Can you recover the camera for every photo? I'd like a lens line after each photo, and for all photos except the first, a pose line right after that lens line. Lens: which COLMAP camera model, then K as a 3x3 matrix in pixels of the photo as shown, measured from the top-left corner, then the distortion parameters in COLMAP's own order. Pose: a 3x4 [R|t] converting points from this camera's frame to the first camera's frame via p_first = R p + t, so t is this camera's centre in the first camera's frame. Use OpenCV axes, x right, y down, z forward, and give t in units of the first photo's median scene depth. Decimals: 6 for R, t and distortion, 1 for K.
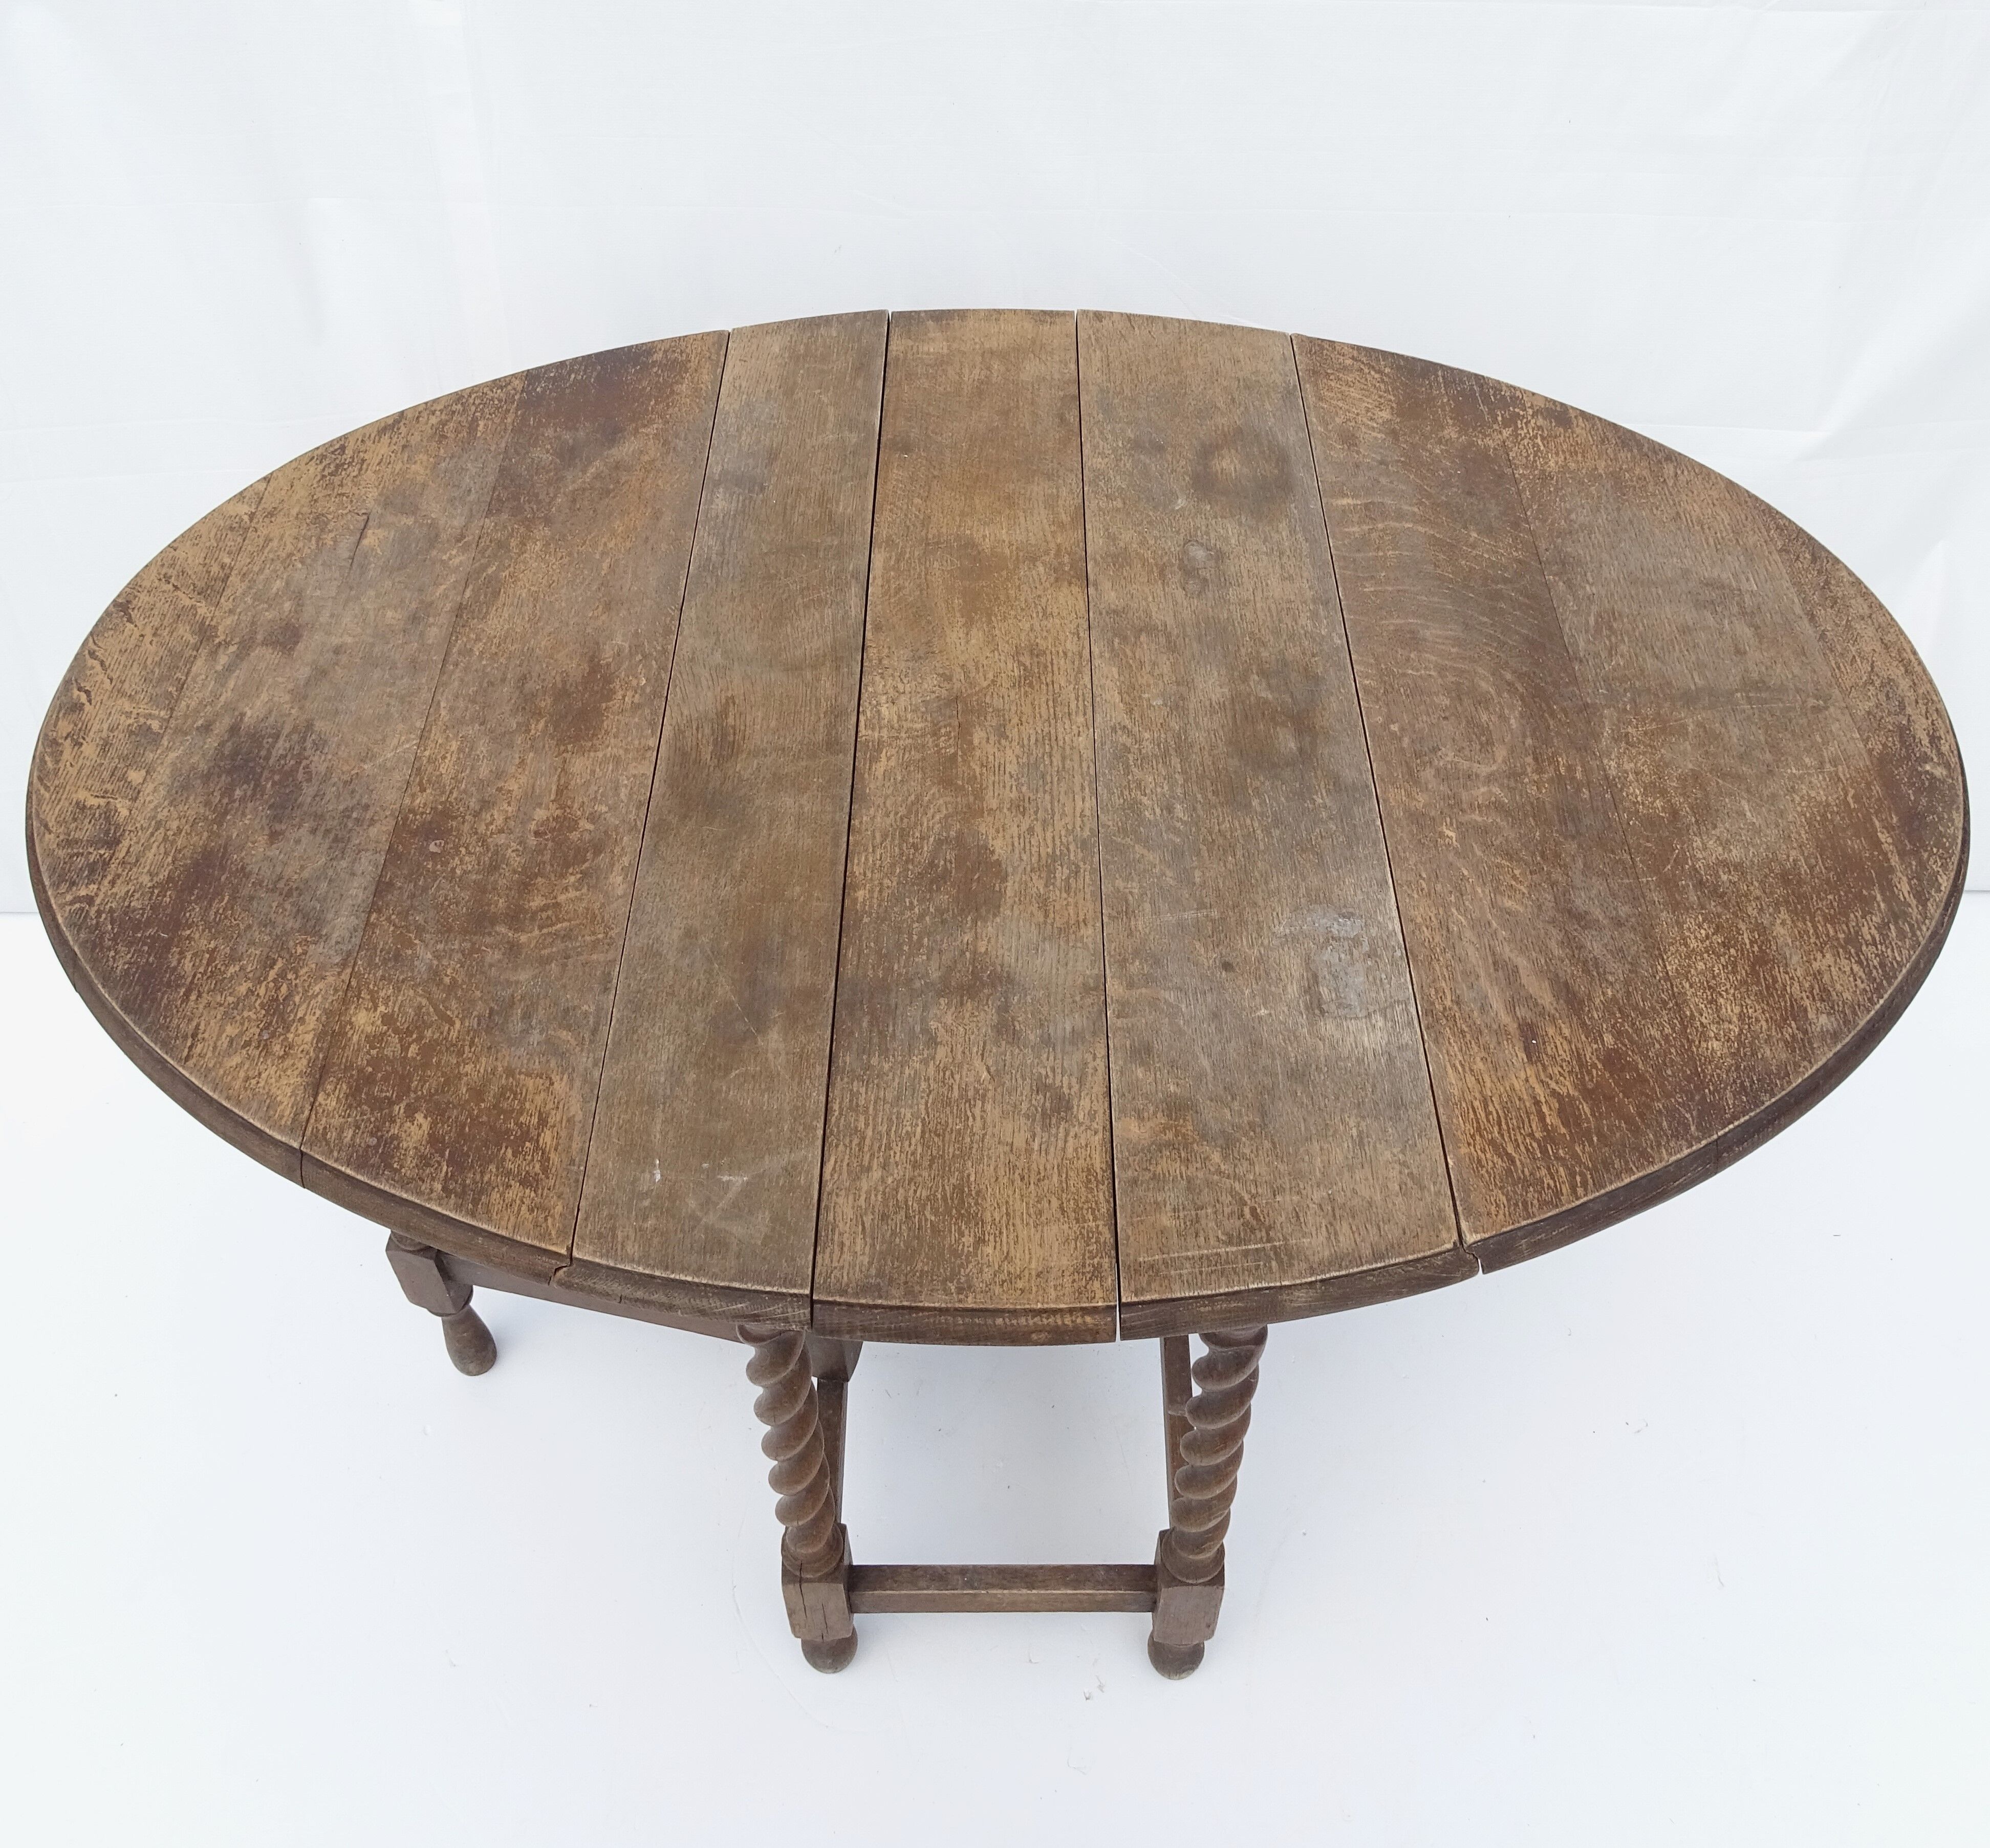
lens RADIAL K [[1855.8, 0, 985.7], [0, 1855.8, 925.3], [0, 0, 1]] dist [-0.004603, 0.000000]
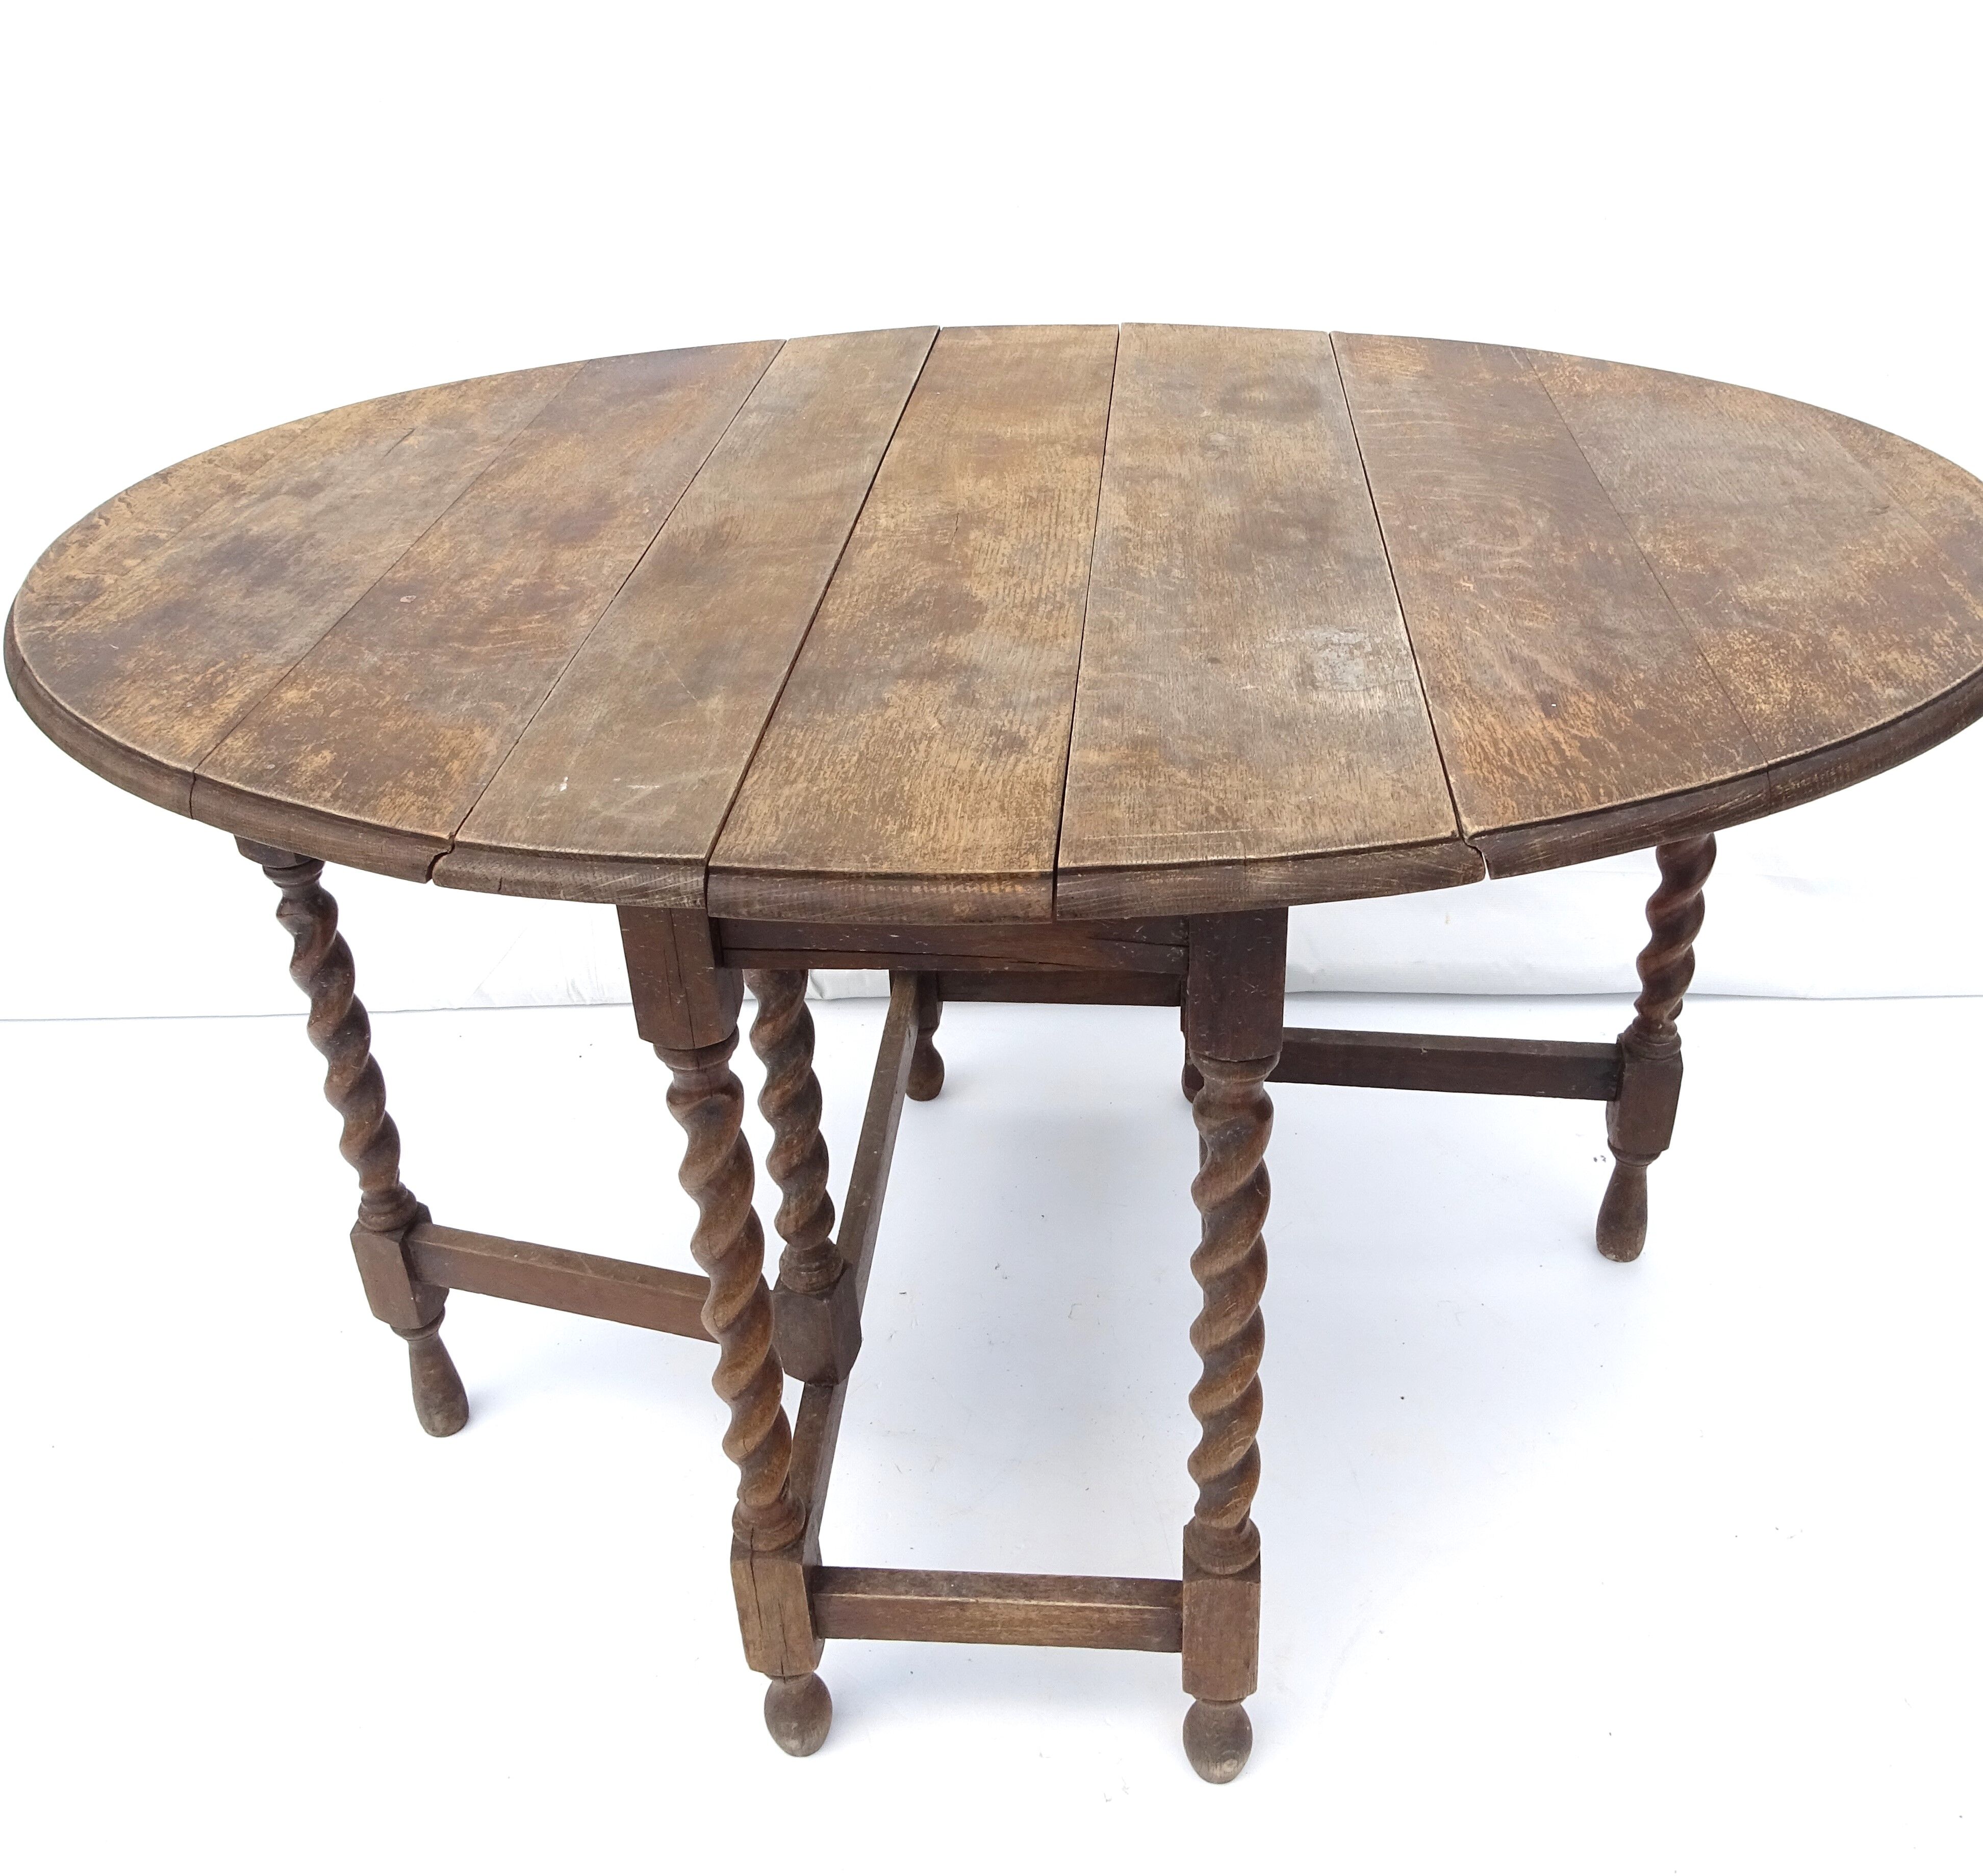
lens RADIAL K [[1854.5, 0, 994.9], [0, 1854.5, 900.1], [0, 0, 1]] dist [-0.000873, 0.000000]
pose [[0.996247, 0.011212, -0.085829, 0.095429], [-0.036563, 0.953279, -0.299871, 0.385417], [0.078457, 0.301883, 0.950111, 0.146037]]
